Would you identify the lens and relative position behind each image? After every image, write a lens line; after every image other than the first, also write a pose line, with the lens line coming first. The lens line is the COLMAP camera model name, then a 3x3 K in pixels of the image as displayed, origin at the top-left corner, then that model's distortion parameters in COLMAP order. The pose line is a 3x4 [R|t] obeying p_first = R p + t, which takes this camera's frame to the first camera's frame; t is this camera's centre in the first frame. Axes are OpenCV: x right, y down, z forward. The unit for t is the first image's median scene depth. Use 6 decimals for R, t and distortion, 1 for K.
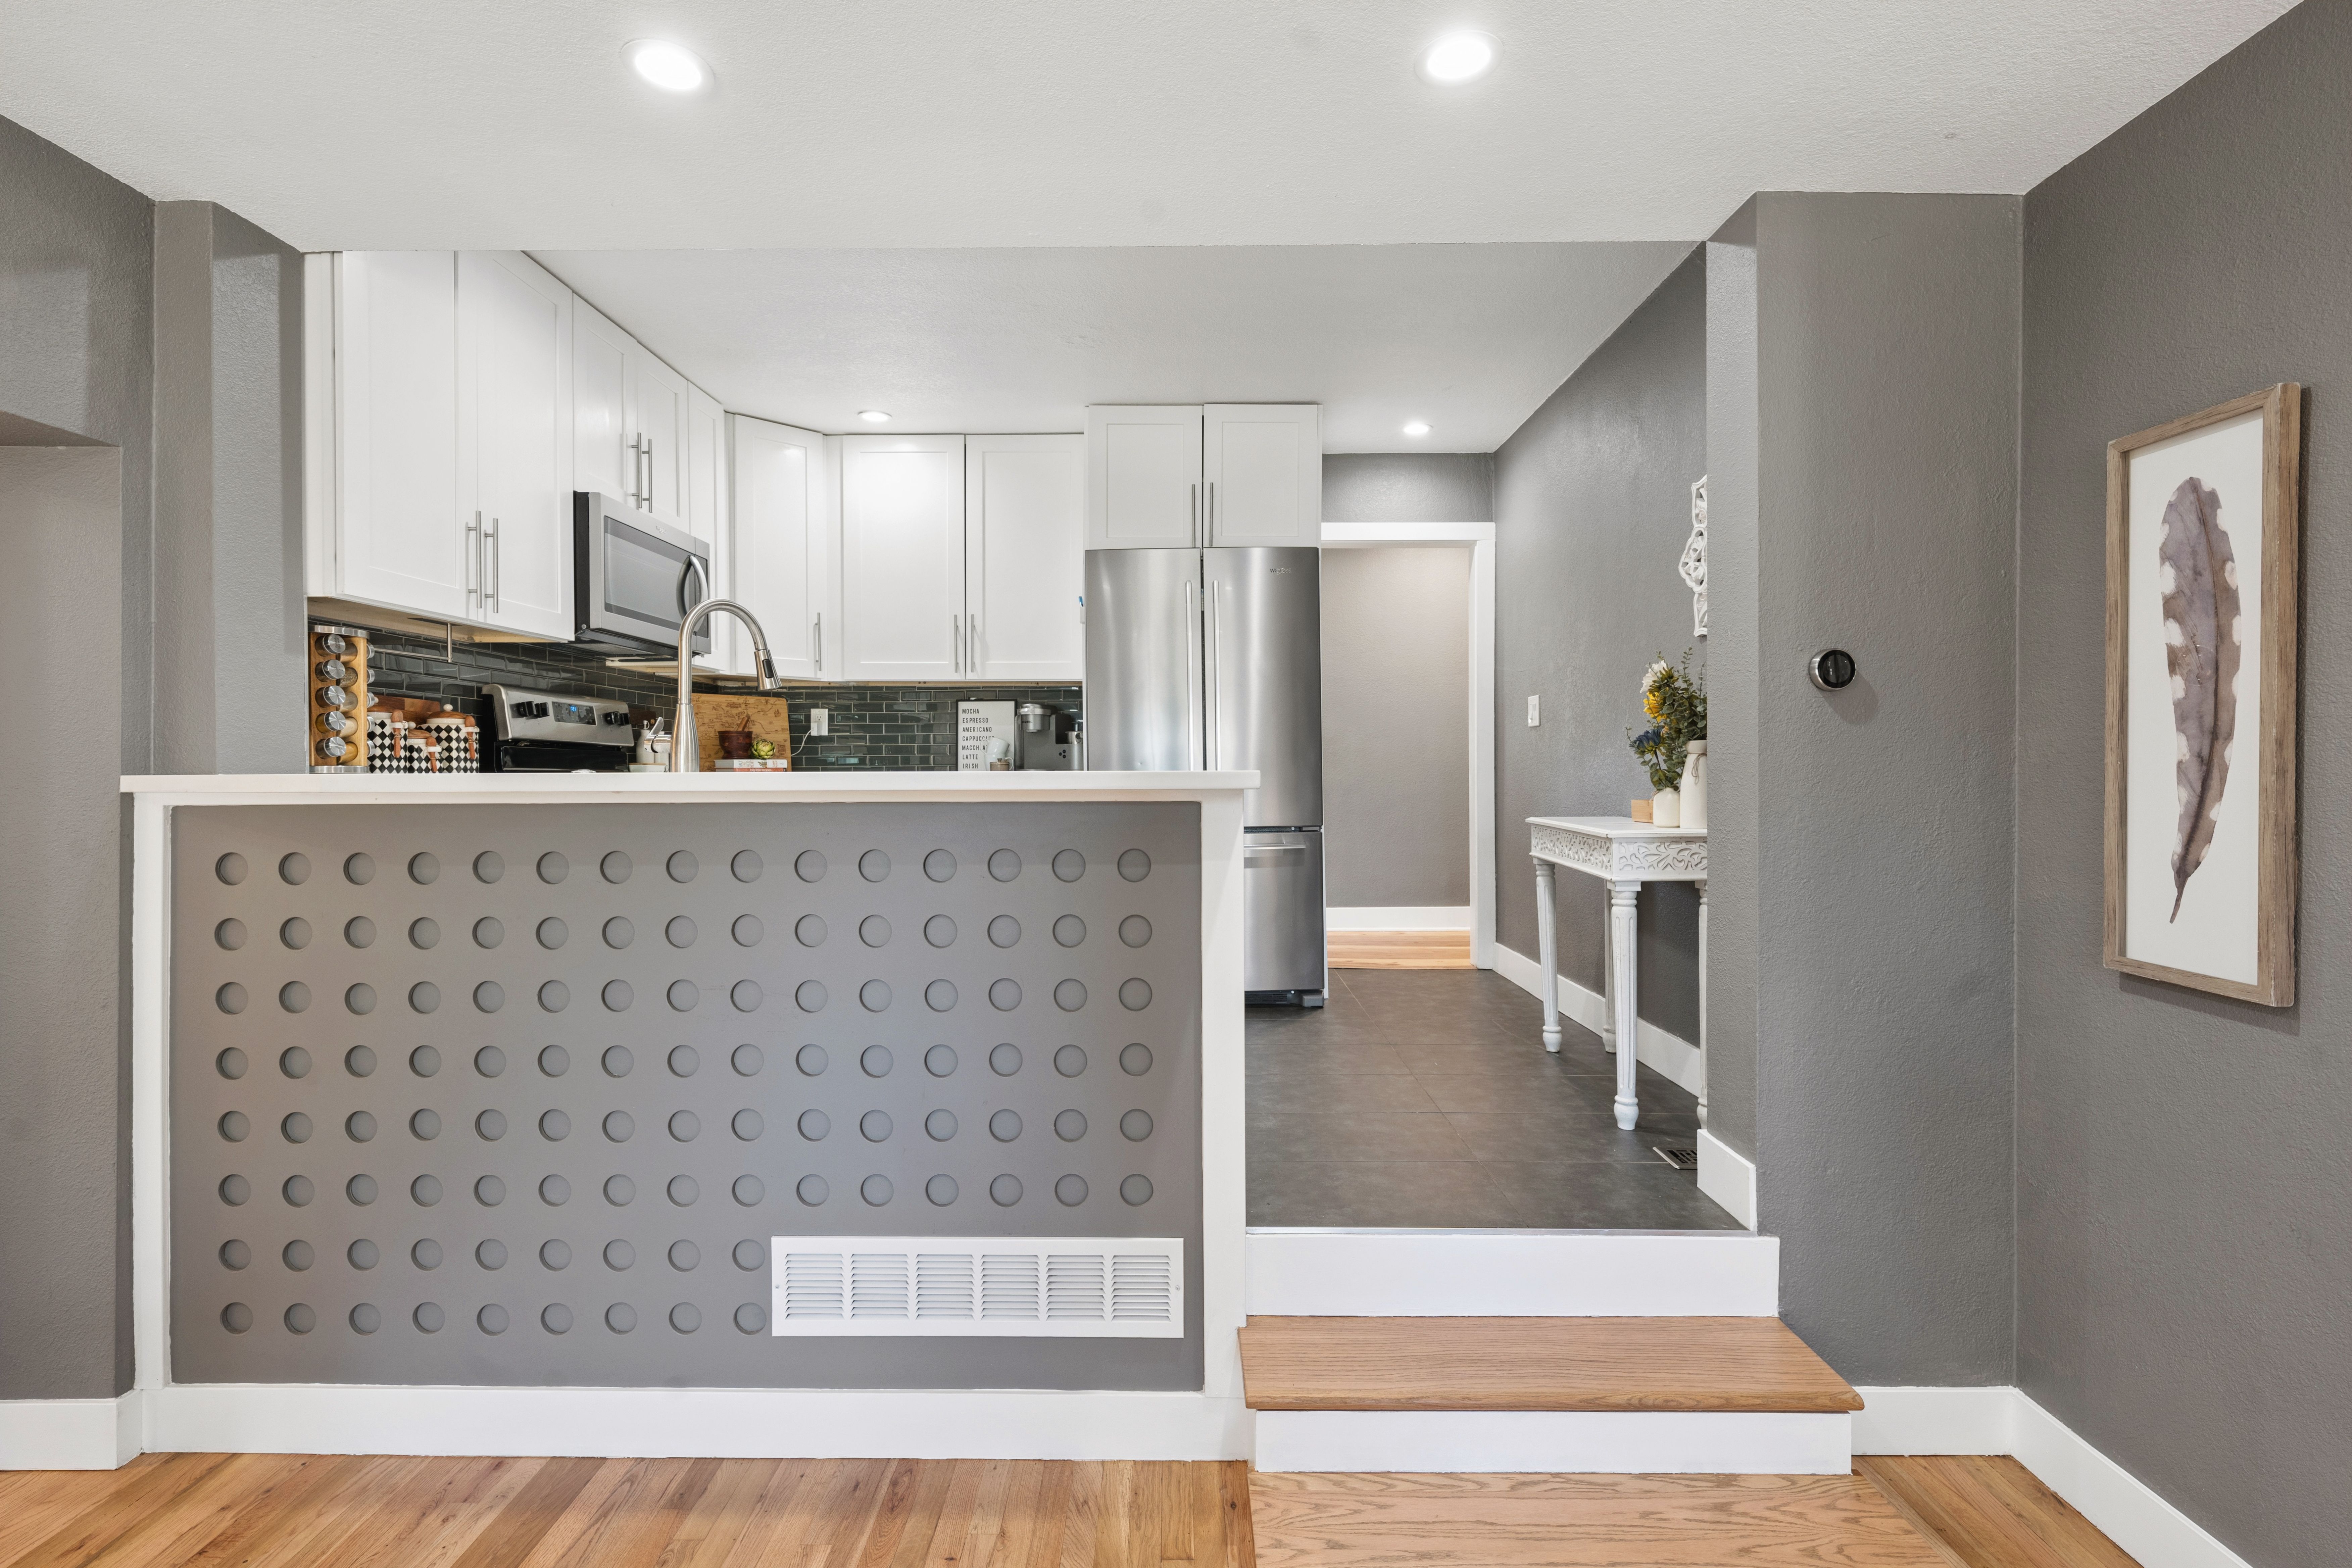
lens RADIAL K [[1085.3, 0, 1170.1], [0, 1085.3, 775.0], [0, 0, 1]] dist [-0.000324, 0.000256]
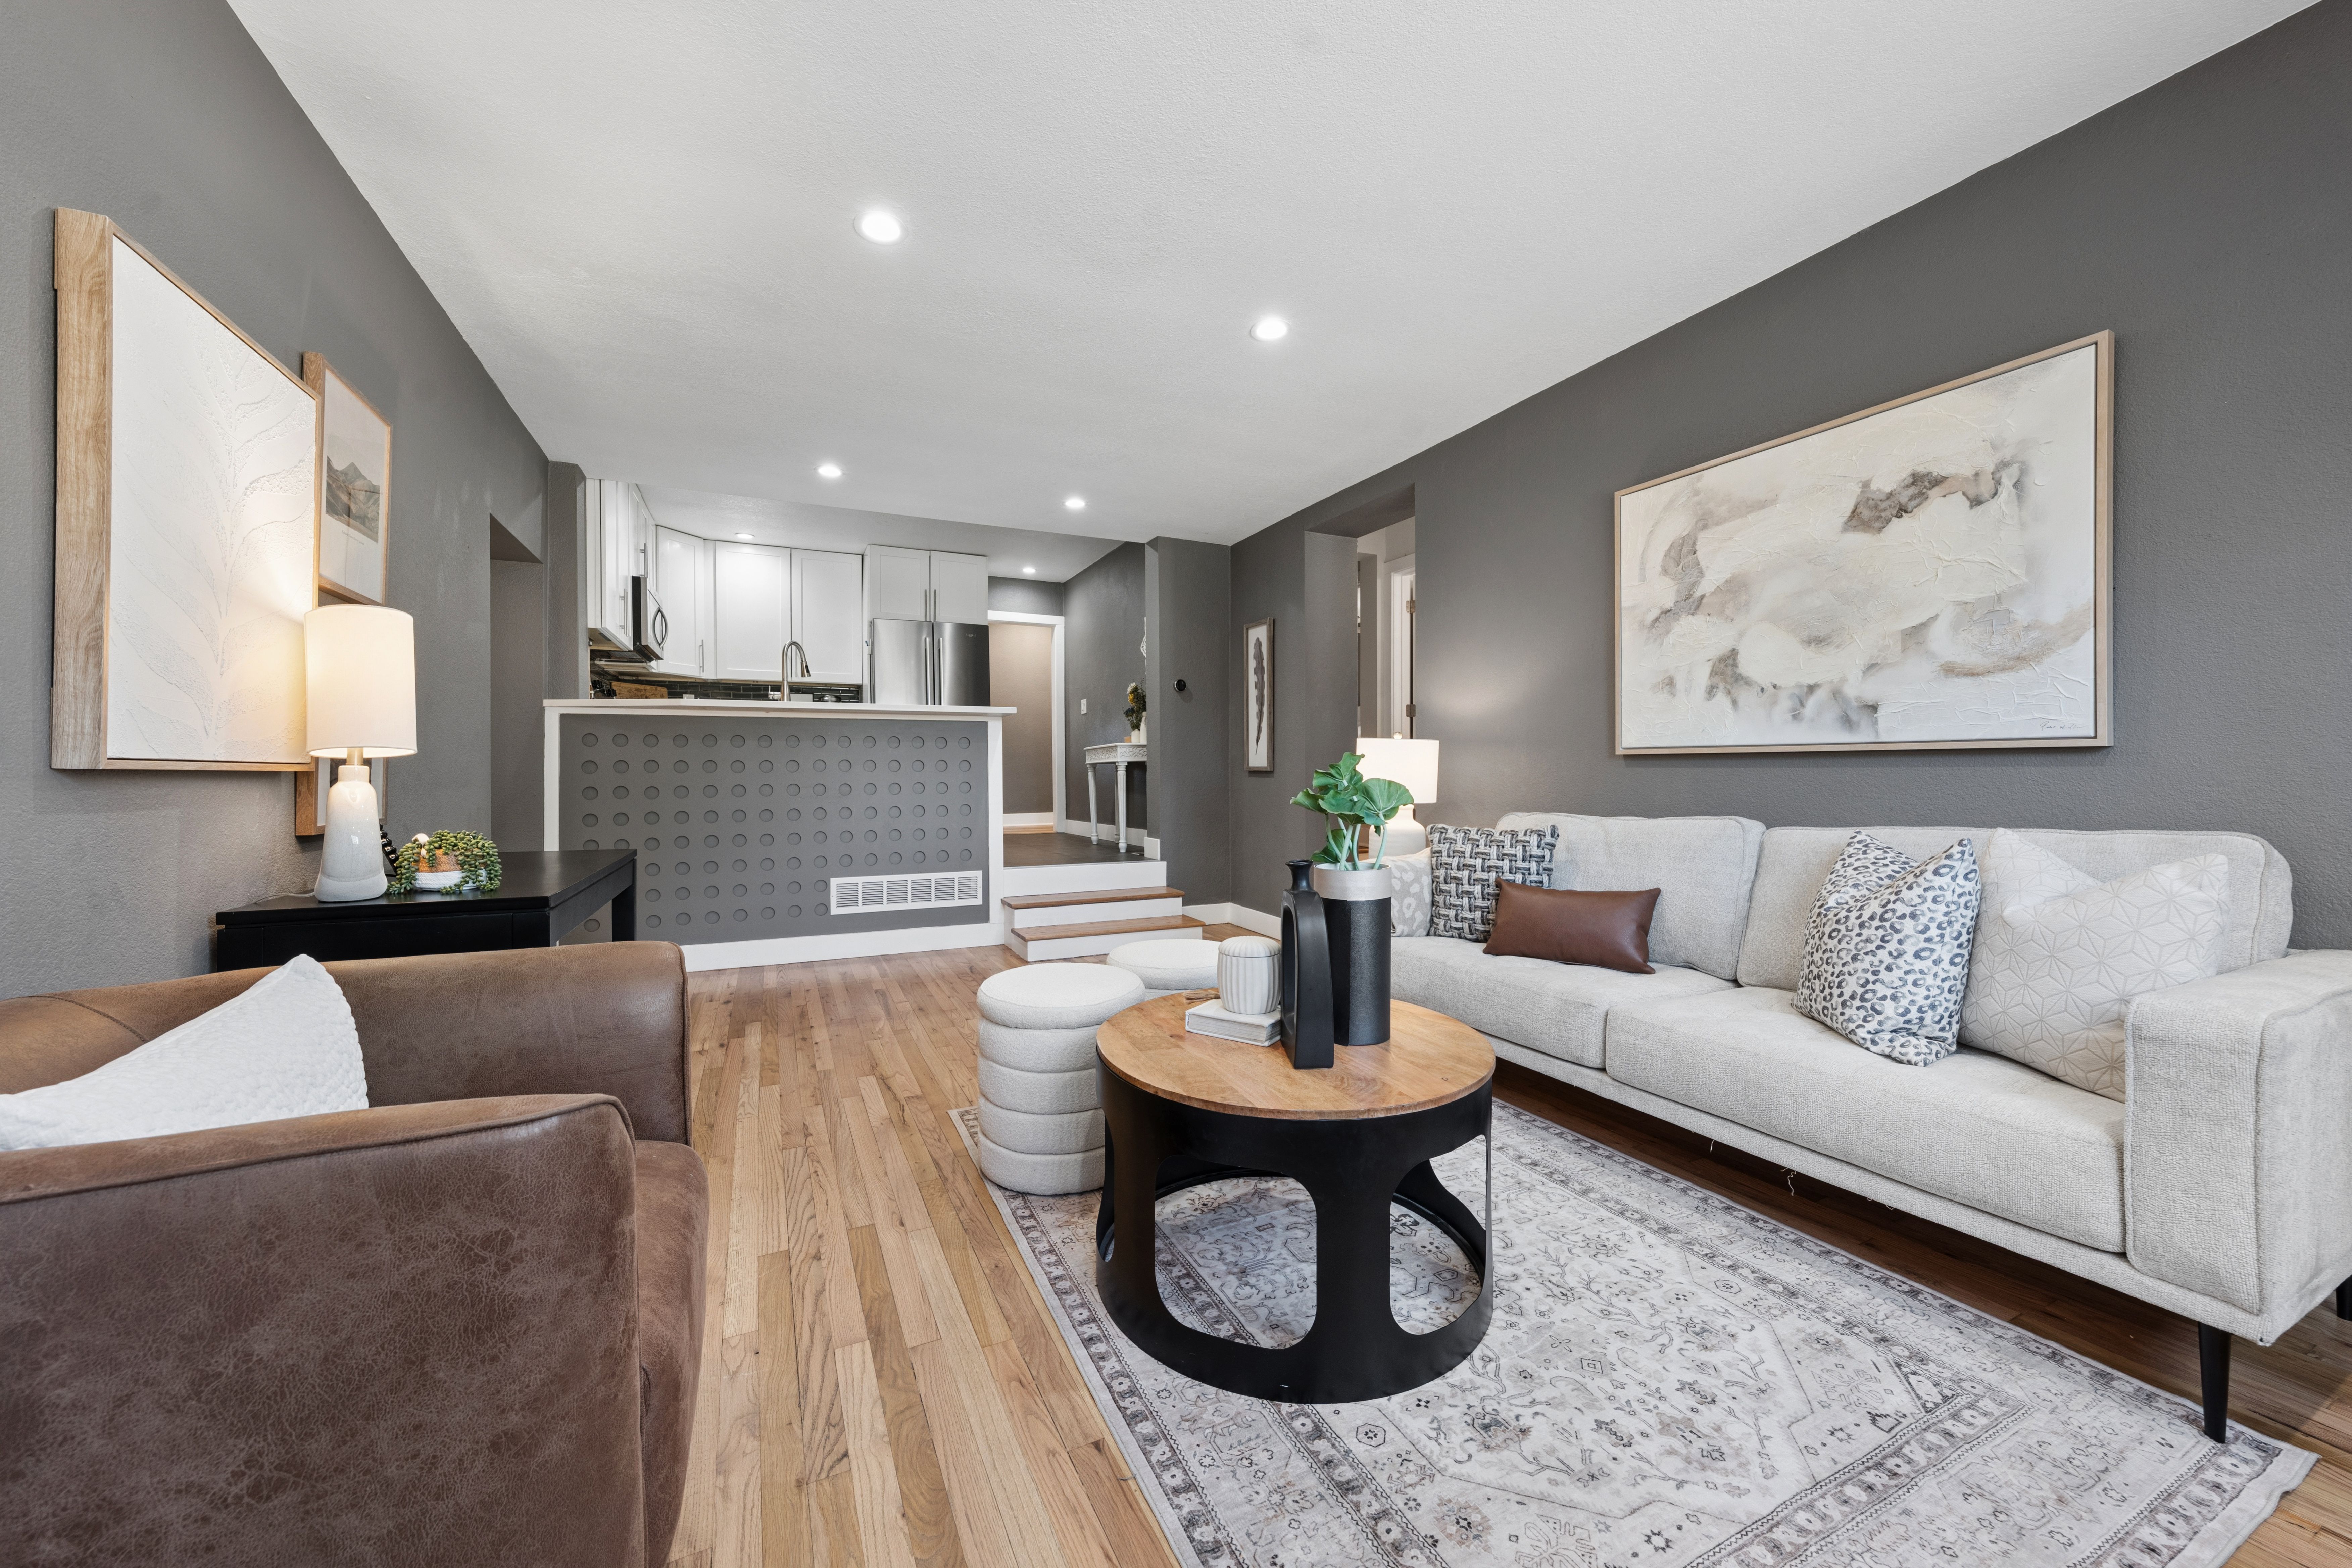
lens RADIAL K [[872.4, 0, 1188.8], [0, 872.4, 777.5], [0, 0, 1]] dist [-0.001922, -0.000443]
pose [[0.892480, -0.005758, 0.451051, -0.415382], [0.008327, 0.999958, -0.003712, 0.142902], [-0.451011, 0.007069, 0.892491, -1.019618]]
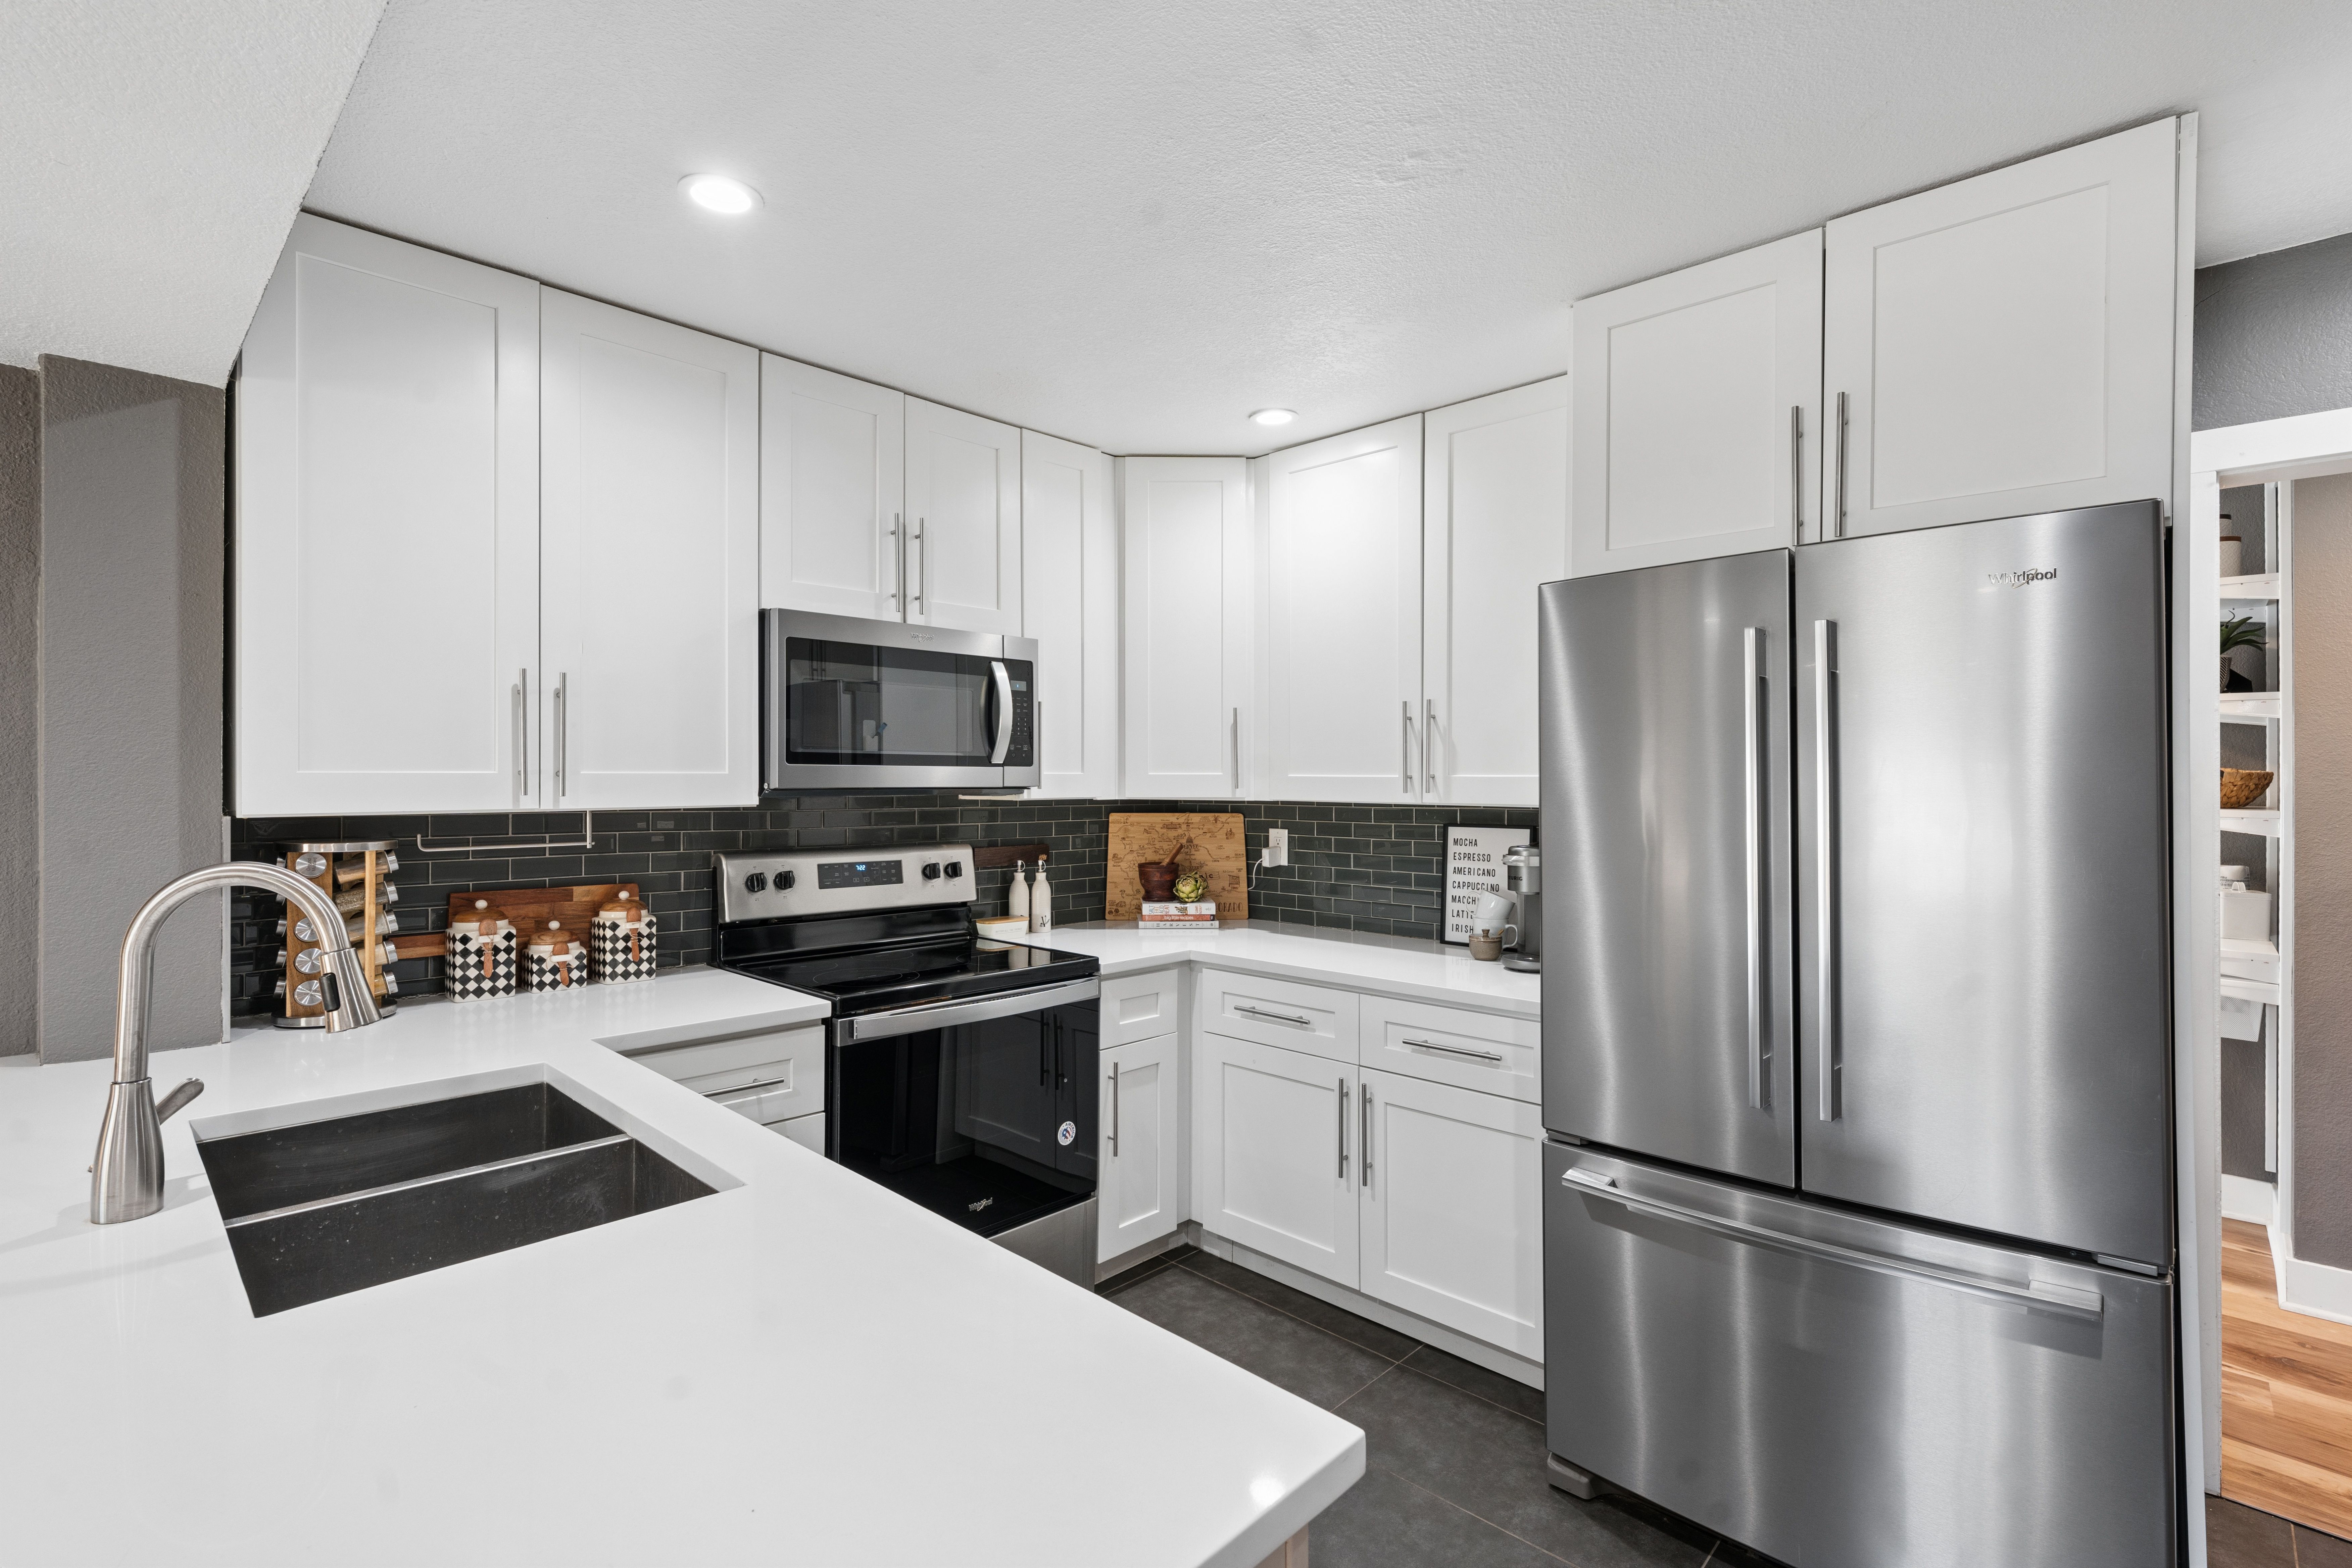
lens RADIAL K [[1052.7, 0, 1167.4], [0, 1052.7, 776.5], [0, 0, 1]] dist [0.005058, -0.002528]
pose [[0.727455, 0.000439, -0.686156, 0.195338], [-0.006742, 0.999956, -0.006507, -0.159381], [0.686123, 0.009360, 0.727426, 0.744683]]
